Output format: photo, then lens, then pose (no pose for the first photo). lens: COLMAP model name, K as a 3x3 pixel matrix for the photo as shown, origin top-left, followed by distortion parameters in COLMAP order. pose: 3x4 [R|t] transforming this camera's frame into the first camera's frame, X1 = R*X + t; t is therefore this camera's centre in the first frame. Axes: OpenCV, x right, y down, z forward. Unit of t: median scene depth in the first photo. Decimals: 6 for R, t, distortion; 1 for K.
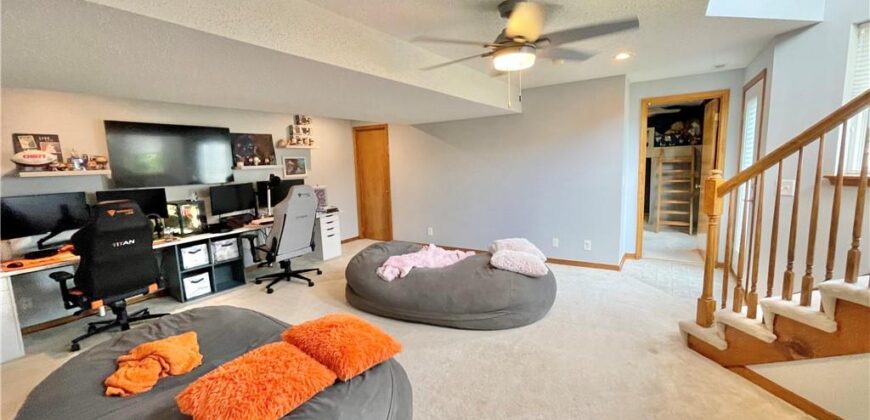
lens RADIAL K [[351.1, 0, 434.2], [0, 351.1, 207.2], [0, 0, 1]] dist [-0.001970, -0.000119]
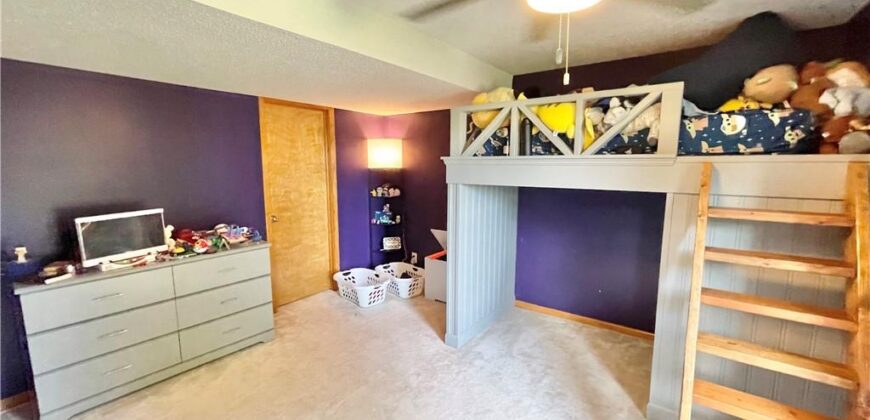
lens RADIAL K [[351.1, 0, 437.6], [0, 351.1, 207.9], [0, 0, 1]] dist [-0.001970, -0.000119]
pose [[0.997493, 0.042502, -0.056582, 0.491615], [-0.043430, 0.998939, -0.015286, -0.128405], [0.055872, 0.017705, 0.998281, 0.772909]]
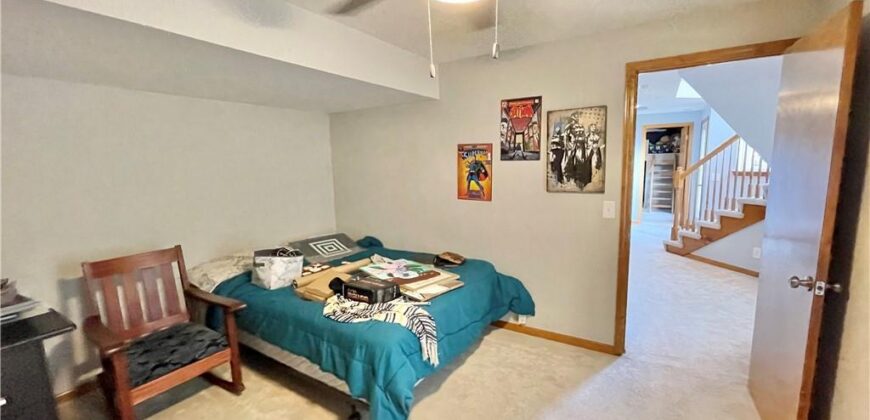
lens RADIAL K [[351.1, 0, 436.6], [0, 351.1, 213.9], [0, 0, 1]] dist [-0.001970, -0.000119]
pose [[0.999604, 0.003660, 0.027918, -0.292792], [-0.004090, 0.999873, 0.015375, 0.058928], [-0.027859, -0.015484, 0.999492, -0.434504]]
